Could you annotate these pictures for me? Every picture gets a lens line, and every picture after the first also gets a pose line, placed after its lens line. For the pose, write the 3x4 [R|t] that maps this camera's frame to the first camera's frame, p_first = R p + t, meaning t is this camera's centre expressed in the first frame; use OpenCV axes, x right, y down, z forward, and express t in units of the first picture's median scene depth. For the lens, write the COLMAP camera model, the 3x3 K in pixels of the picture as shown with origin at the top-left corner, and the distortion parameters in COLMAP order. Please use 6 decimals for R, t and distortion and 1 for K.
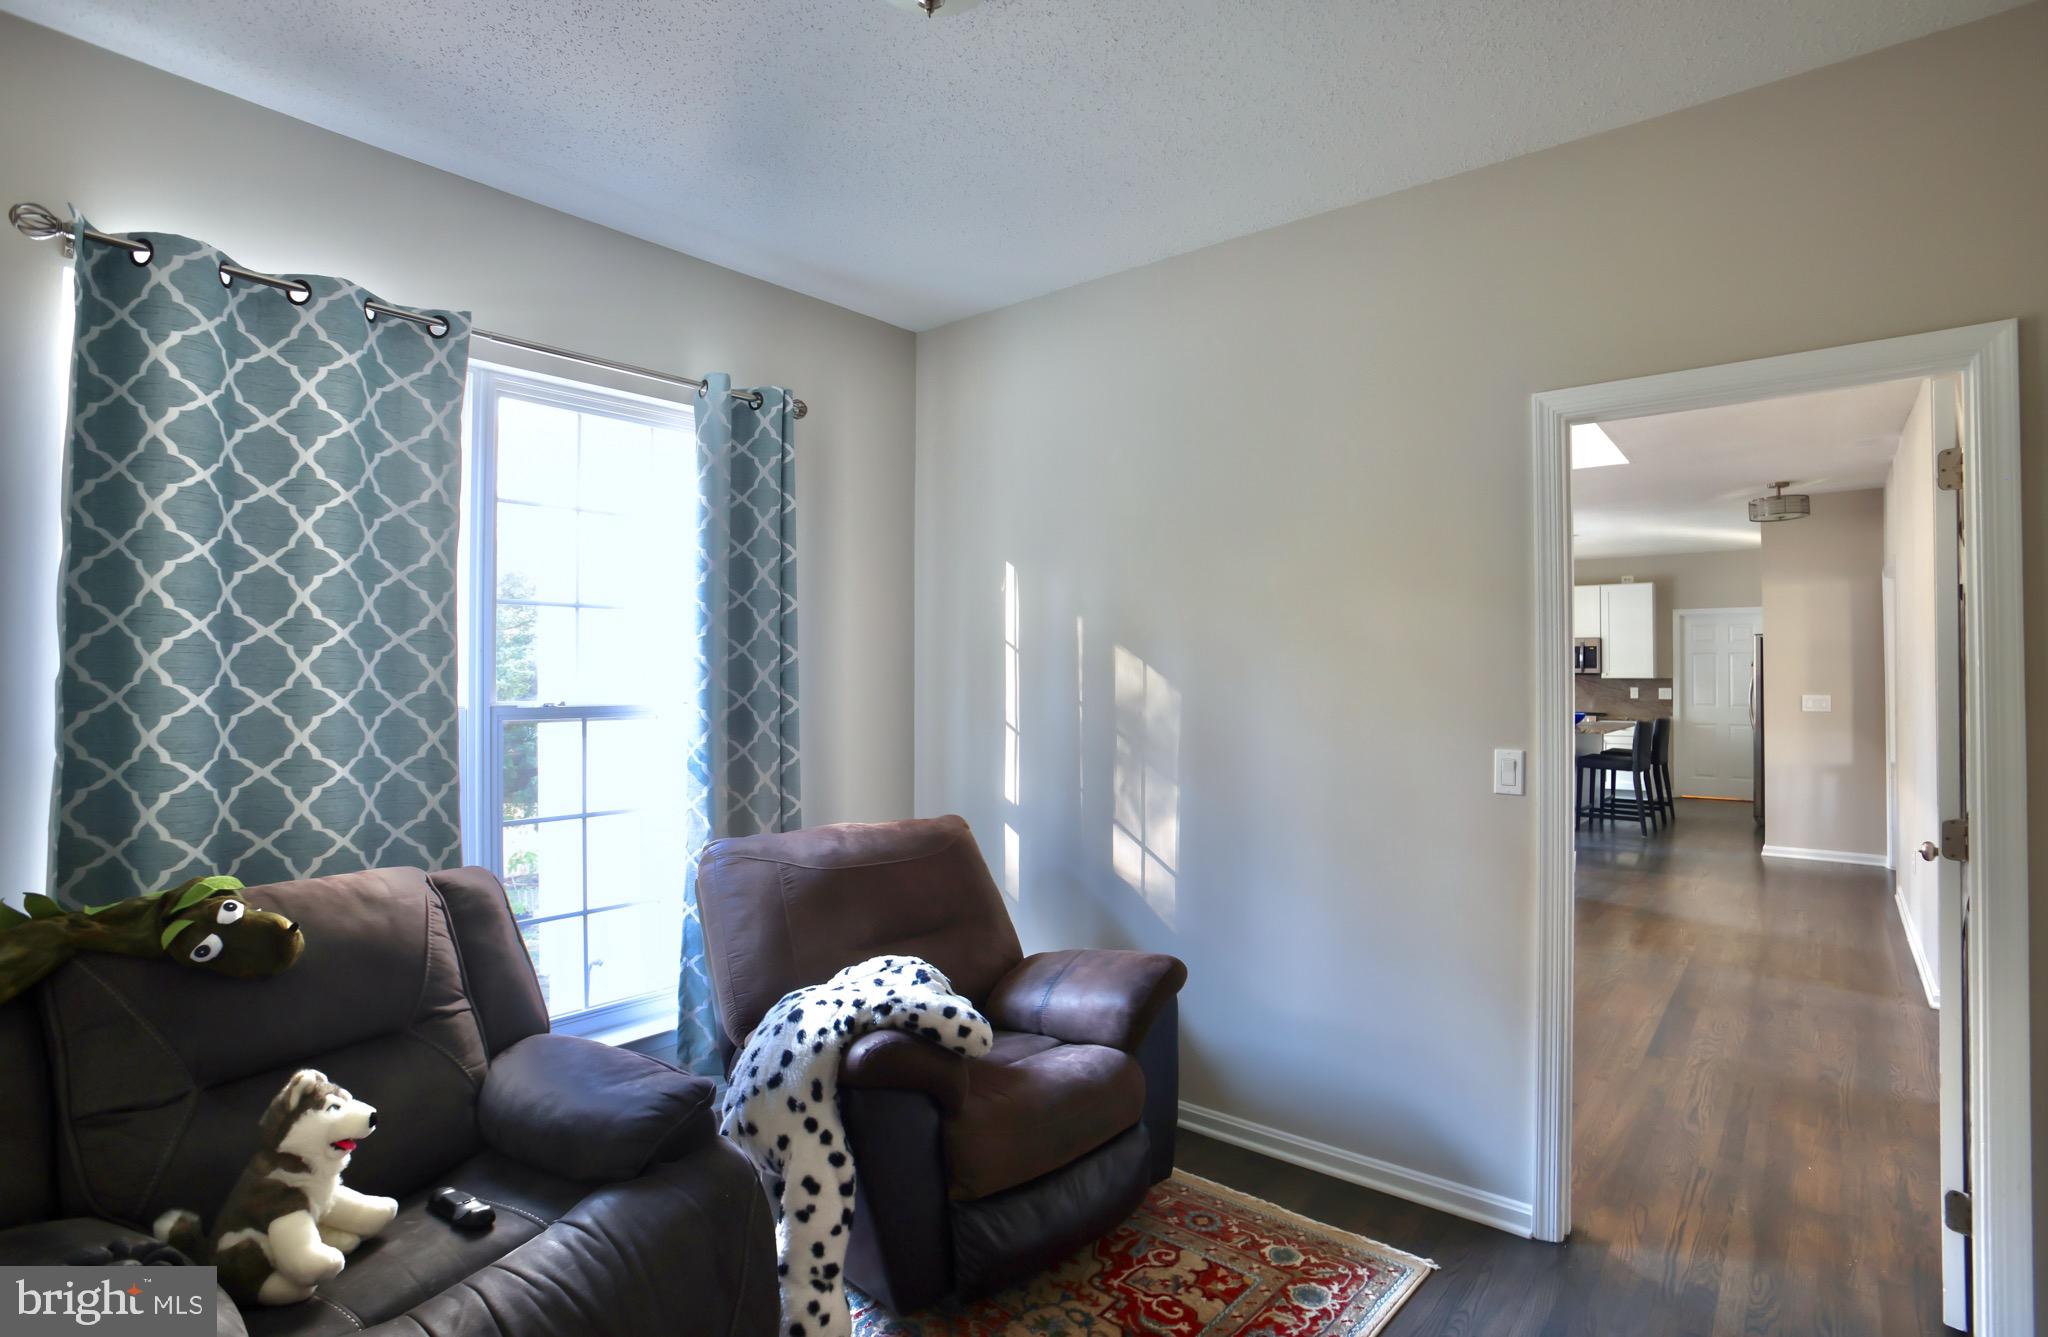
lens RADIAL K [[1005.5, 0, 1044.8], [0, 1005.5, 676.6], [0, 0, 1]] dist [-0.075457, 0.041159]
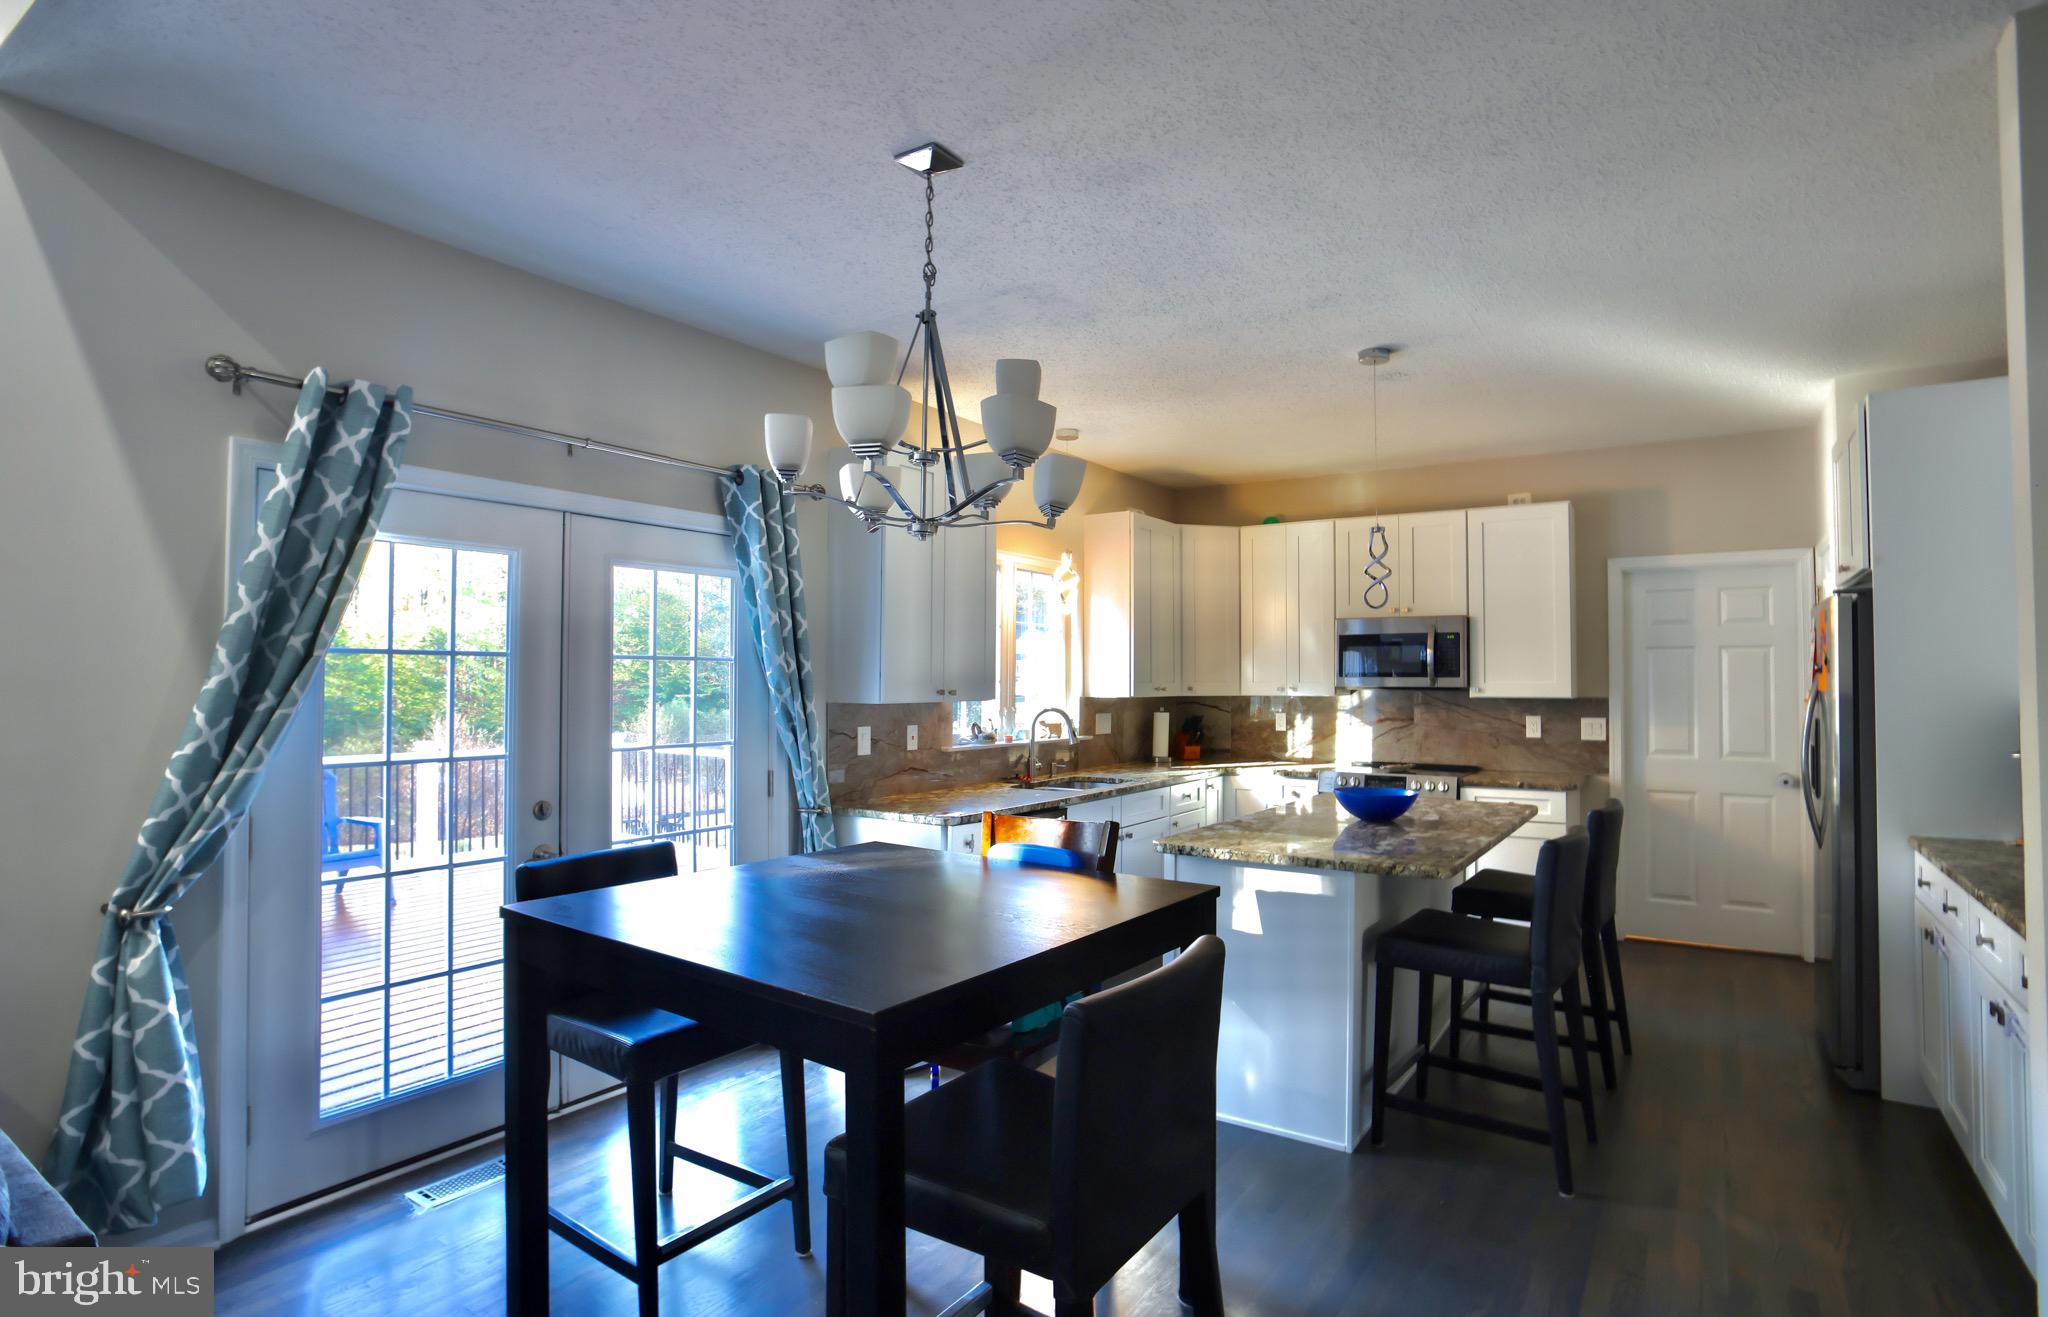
lens RADIAL K [[1017.1, 0, 1074.2], [0, 1017.1, 664.1], [0, 0, 1]] dist [-0.027220, 0.000151]
pose [[0.992732, 0.006382, 0.120181, 0.313459], [-0.003946, 0.999782, -0.020494, -0.004001], [-0.120285, 0.019870, 0.992541, 0.530610]]
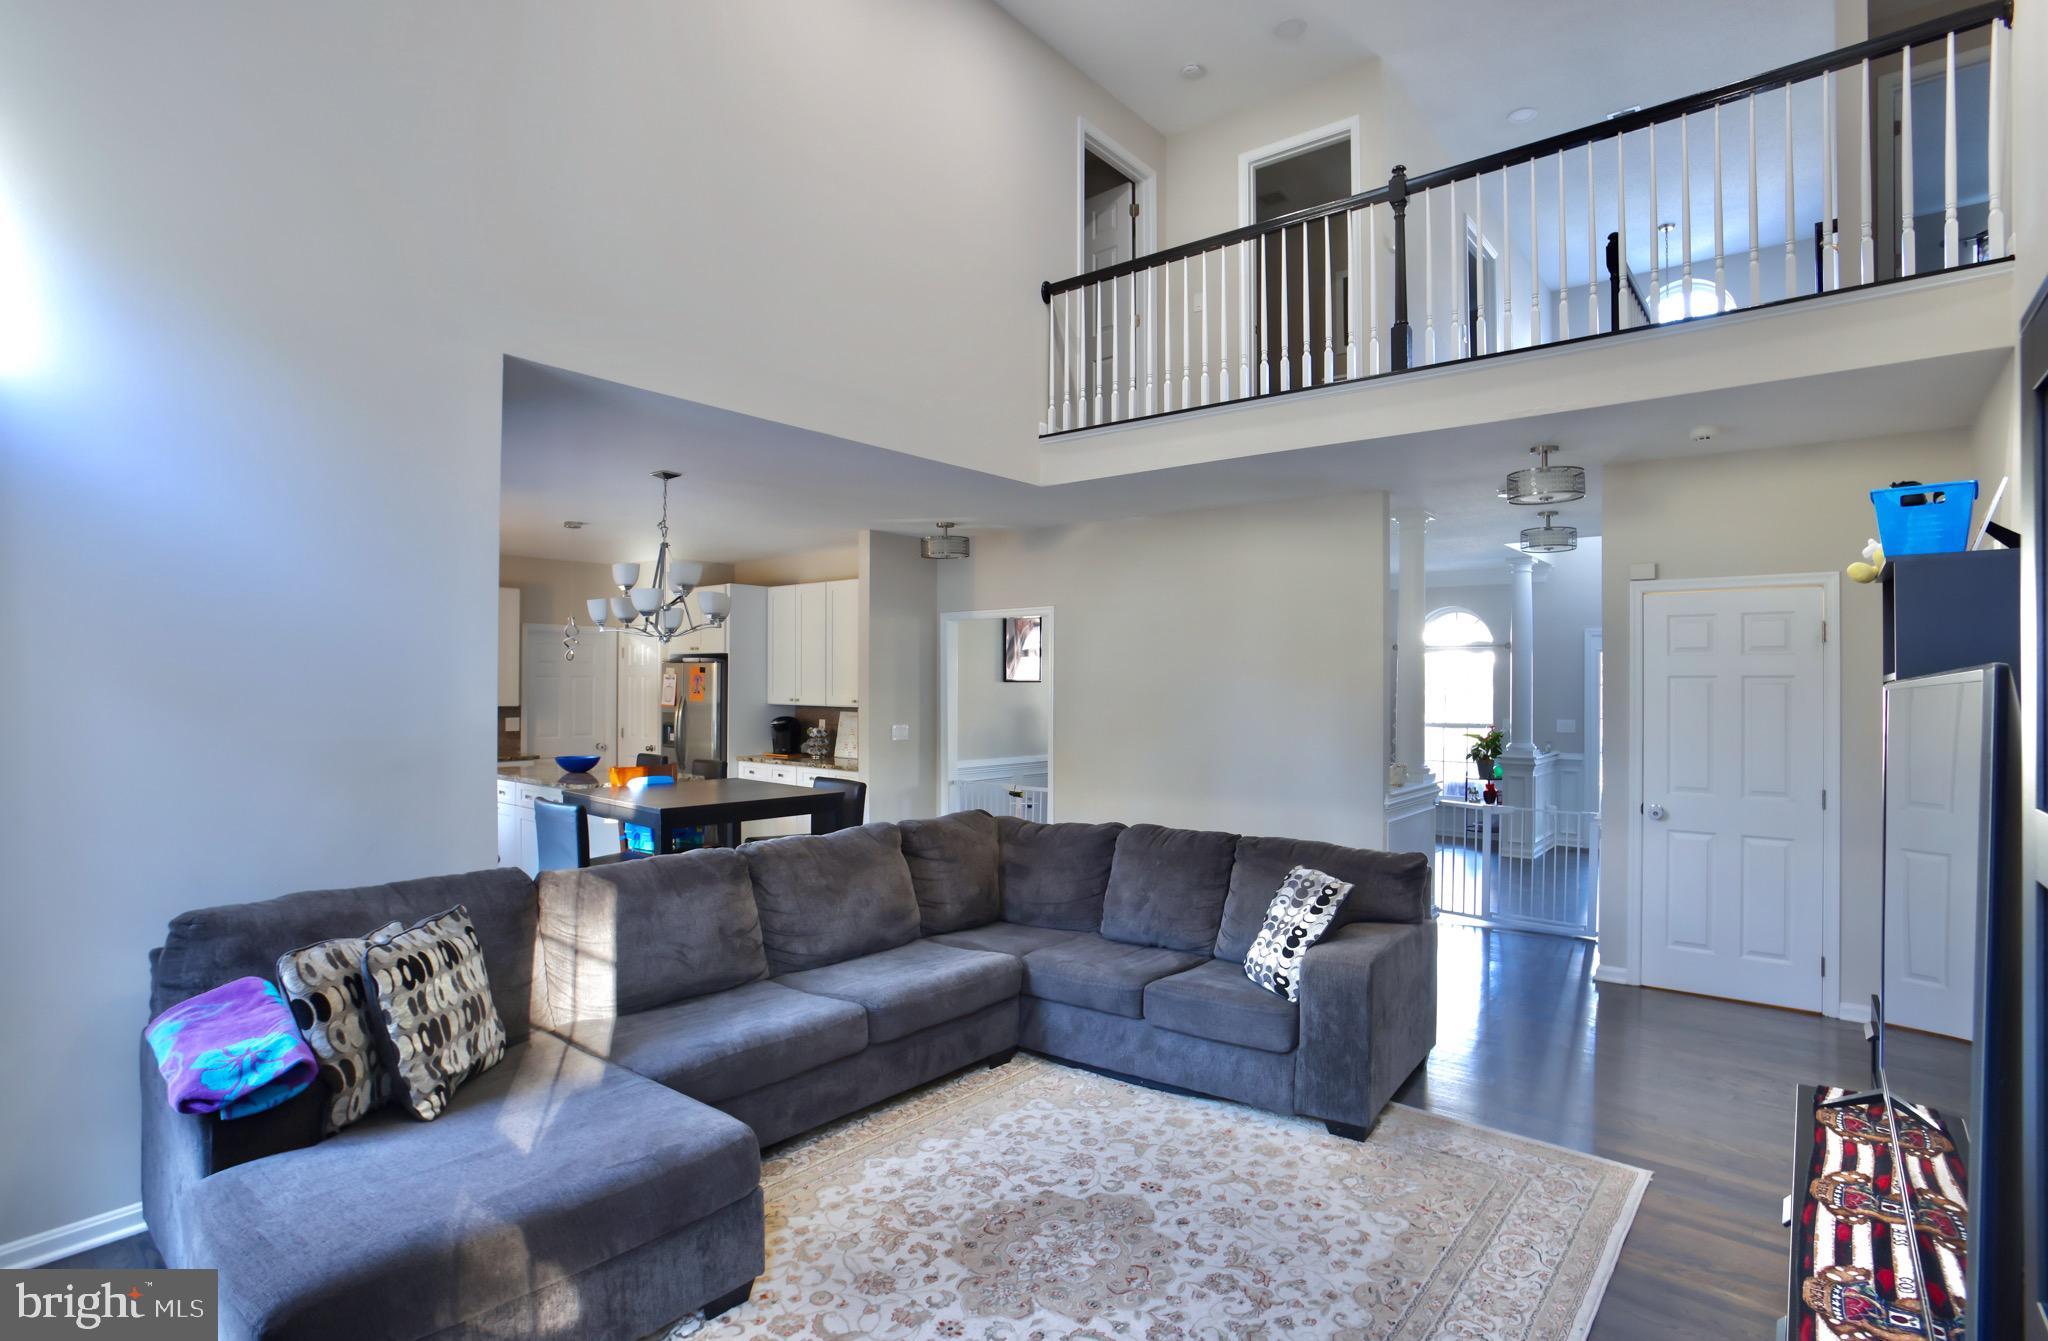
lens RADIAL K [[1005.5, 0, 1044.8], [0, 1005.5, 678.6], [0, 0, 1]] dist [-0.075457, 0.041159]
pose [[-0.012854, 0.012103, 0.999844, -0.206058], [-0.003113, 0.999921, -0.012144, -0.012478], [-0.999913, -0.003269, -0.012815, 0.566656]]
